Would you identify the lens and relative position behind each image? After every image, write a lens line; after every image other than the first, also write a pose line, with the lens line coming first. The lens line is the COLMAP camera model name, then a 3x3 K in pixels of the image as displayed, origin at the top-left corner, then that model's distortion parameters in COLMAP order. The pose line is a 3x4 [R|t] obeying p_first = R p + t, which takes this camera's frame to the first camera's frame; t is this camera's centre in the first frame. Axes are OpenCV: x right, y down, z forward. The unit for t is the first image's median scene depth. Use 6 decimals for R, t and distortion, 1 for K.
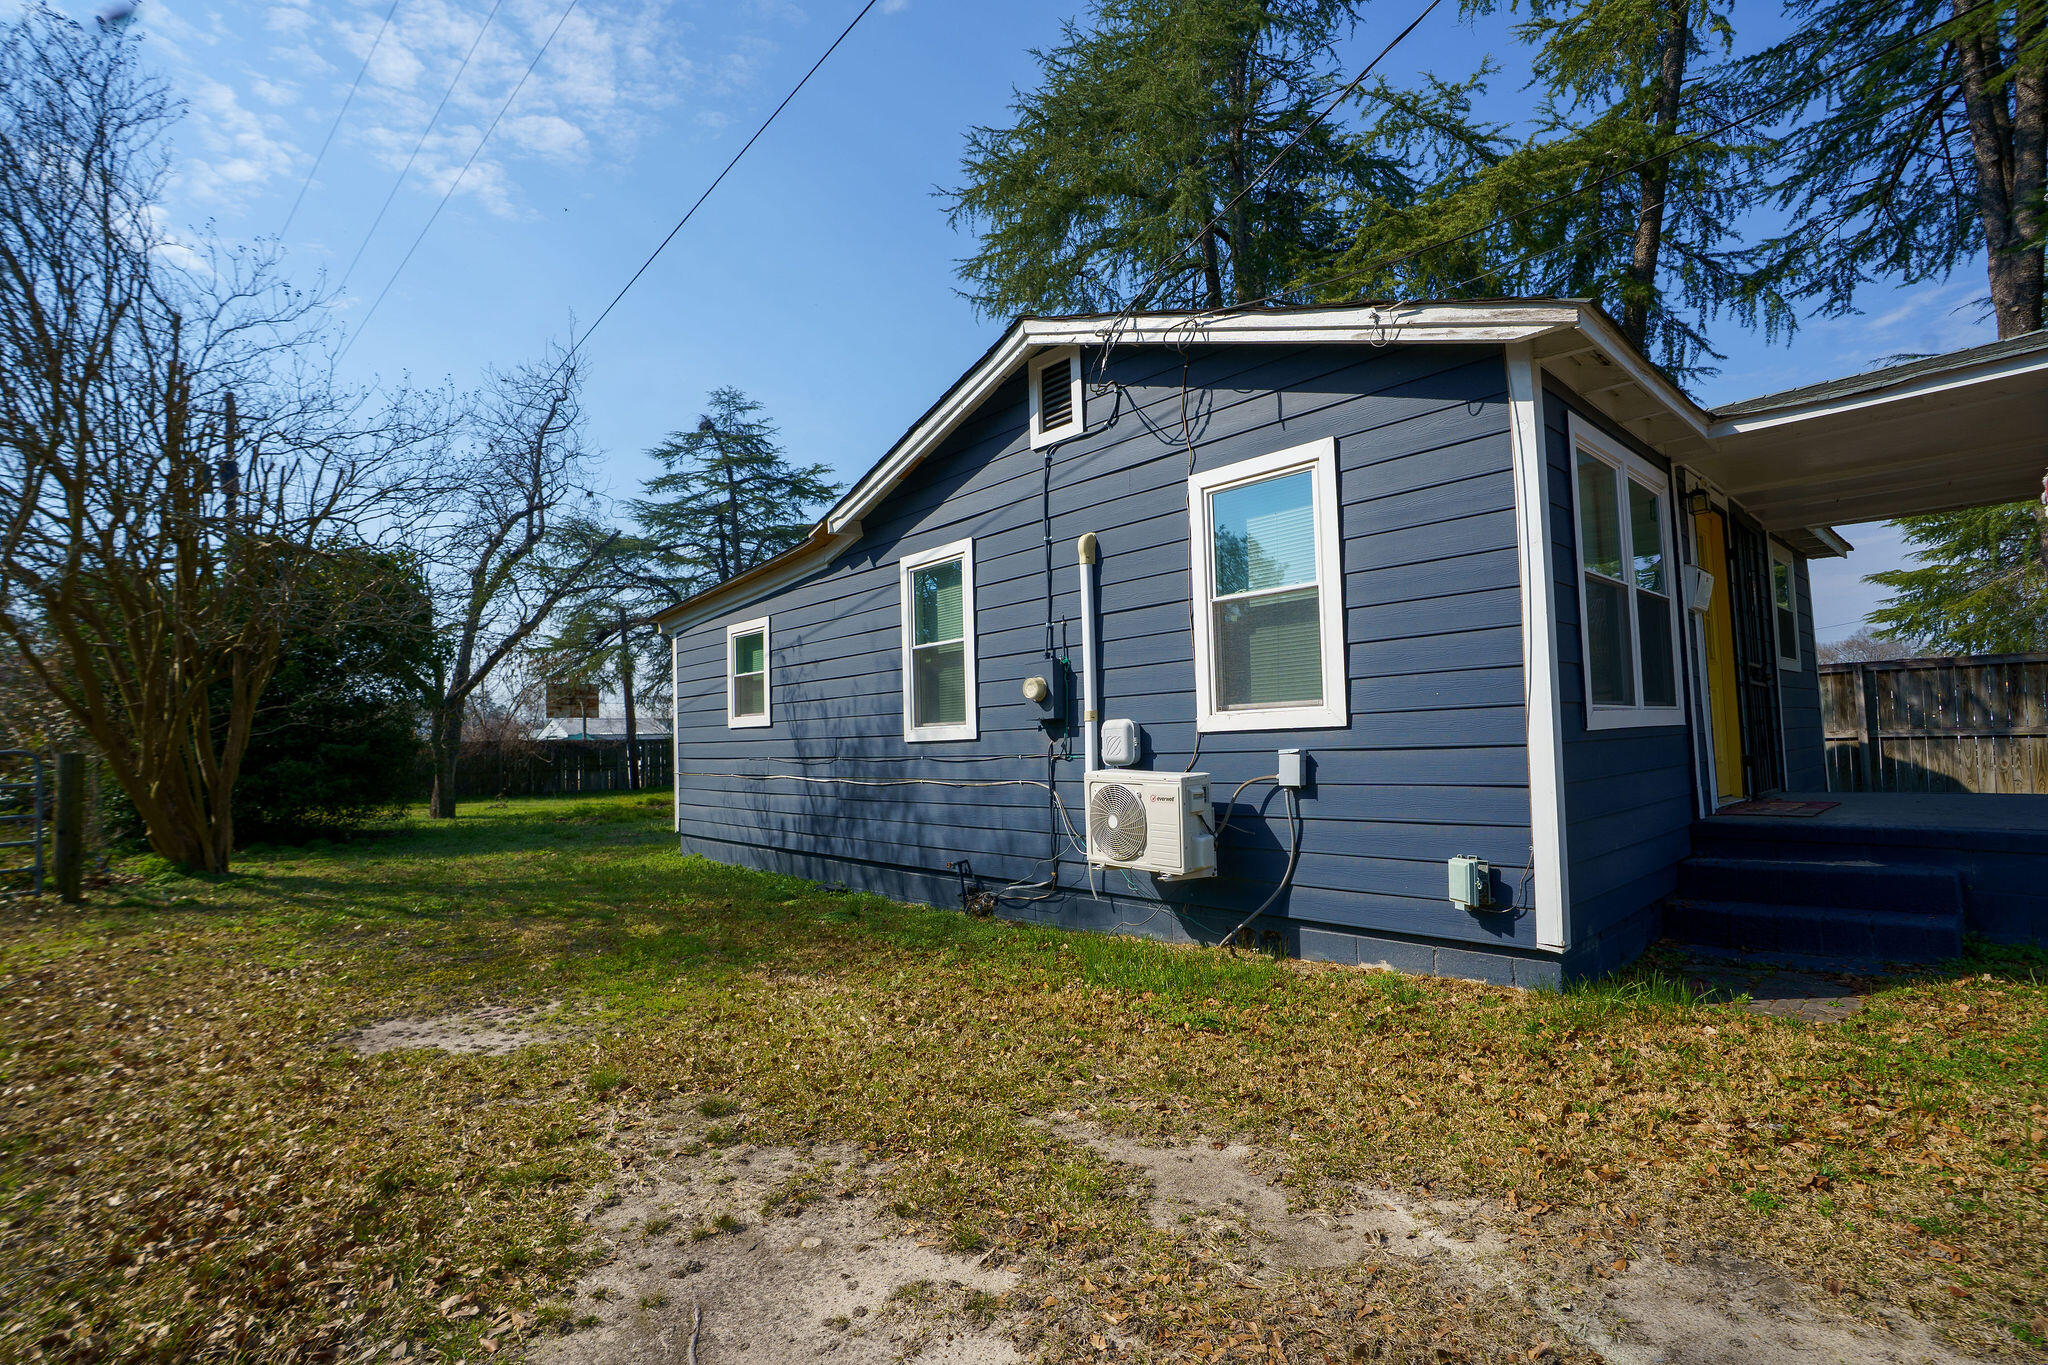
lens RADIAL K [[960.2, 0, 1022.4], [0, 960.2, 689.2], [0, 0, 1]] dist [-0.070334, 0.027328]
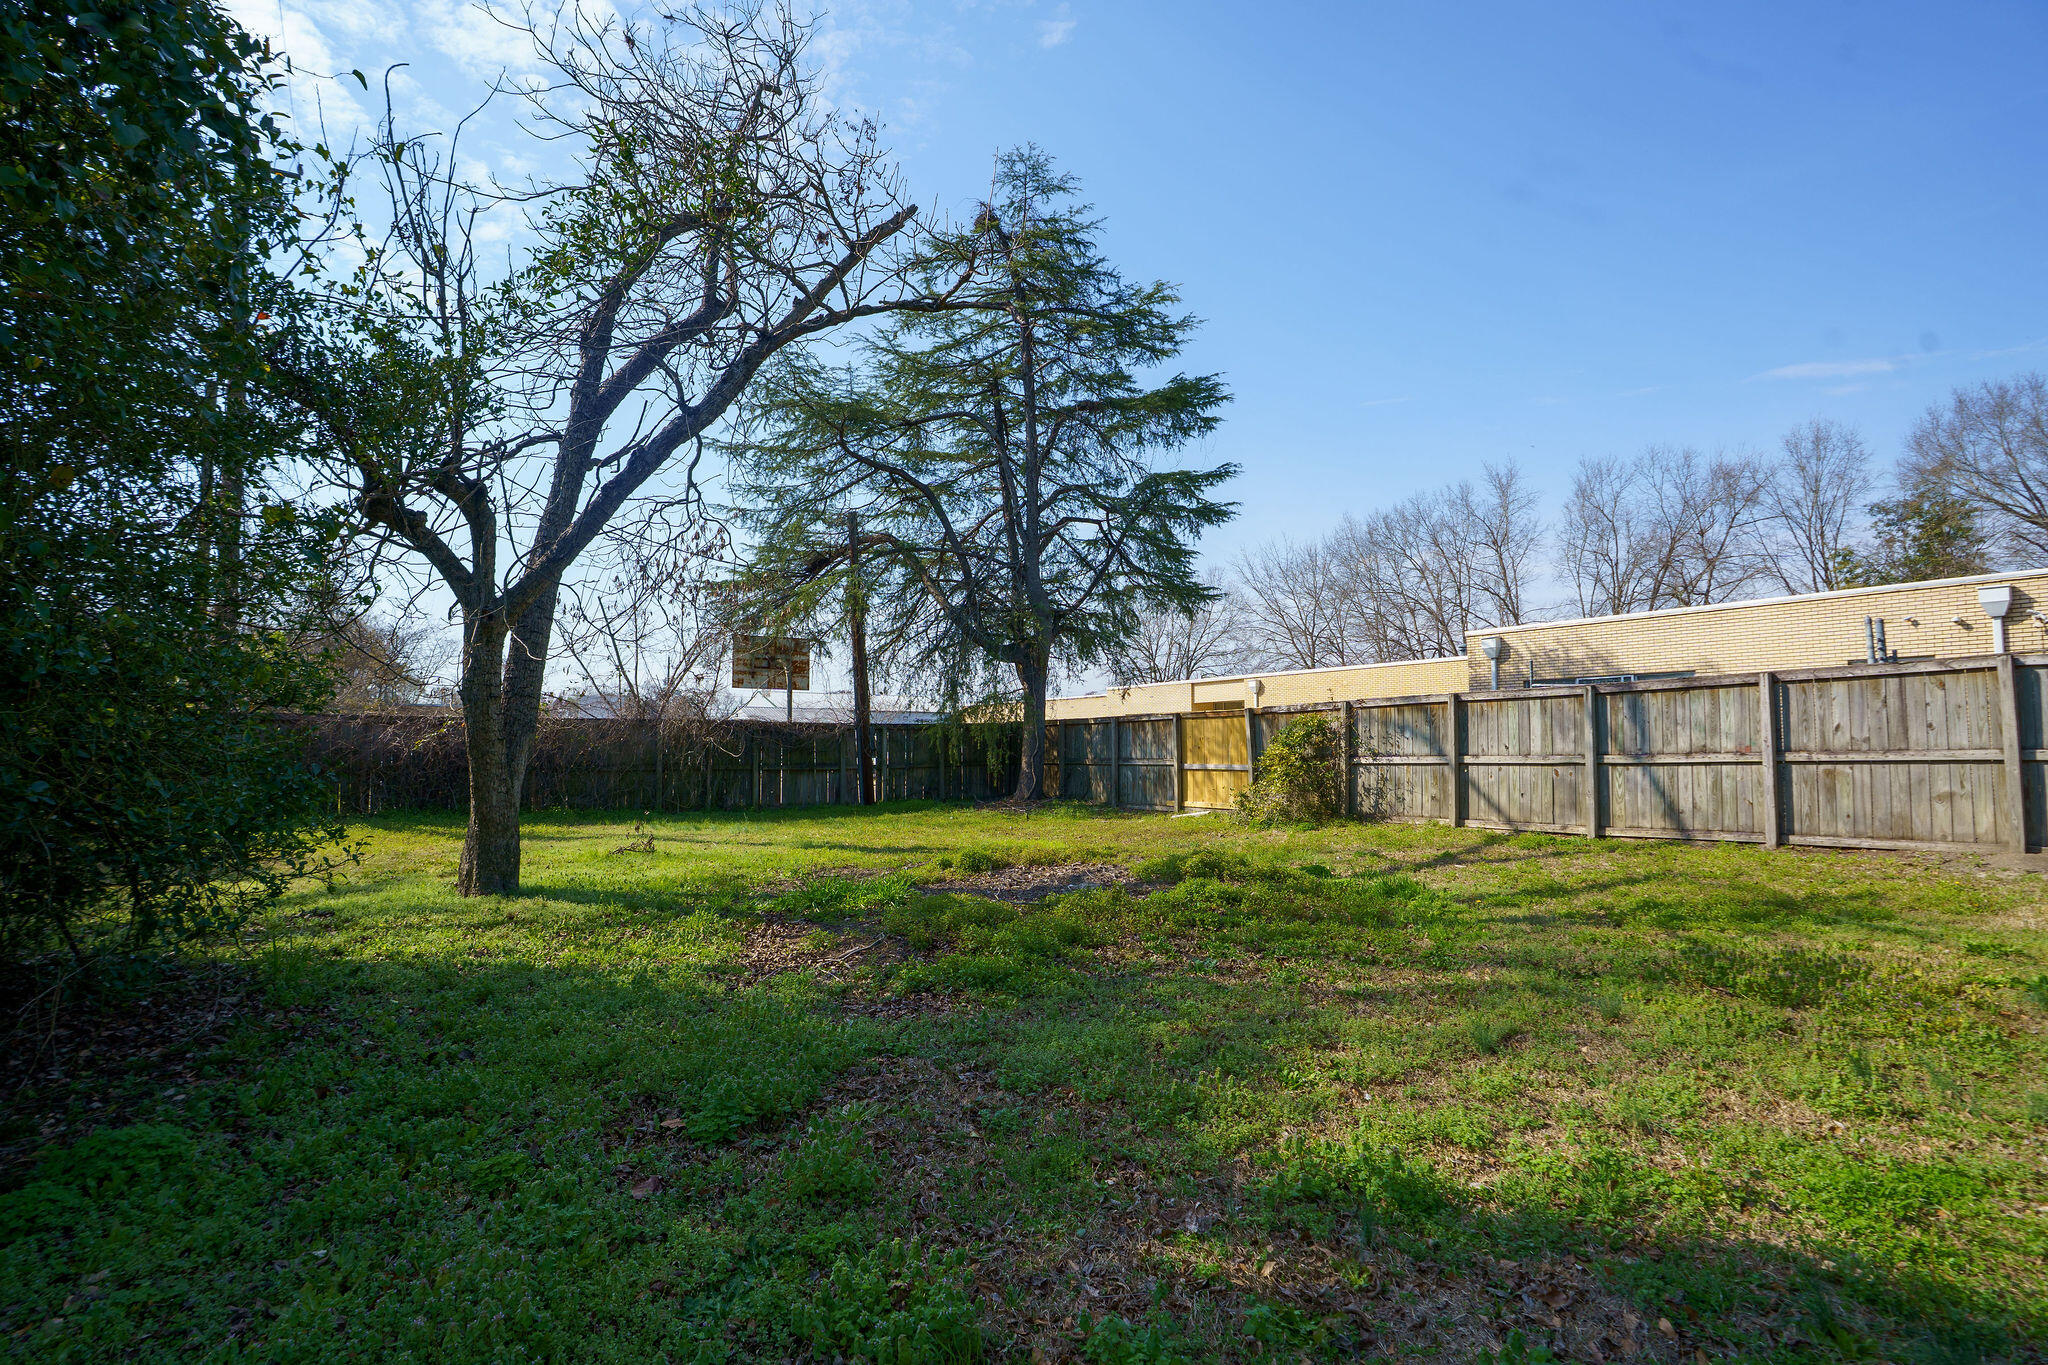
lens RADIAL K [[960.2, 0, 1022.4], [0, 960.2, 689.2], [0, 0, 1]] dist [-0.070334, 0.027328]
pose [[0.985088, 0.013828, -0.171495, -0.199281], [-0.015788, 0.999825, -0.010067, 0.034445], [0.171325, 0.012624, 0.985134, 0.396717]]
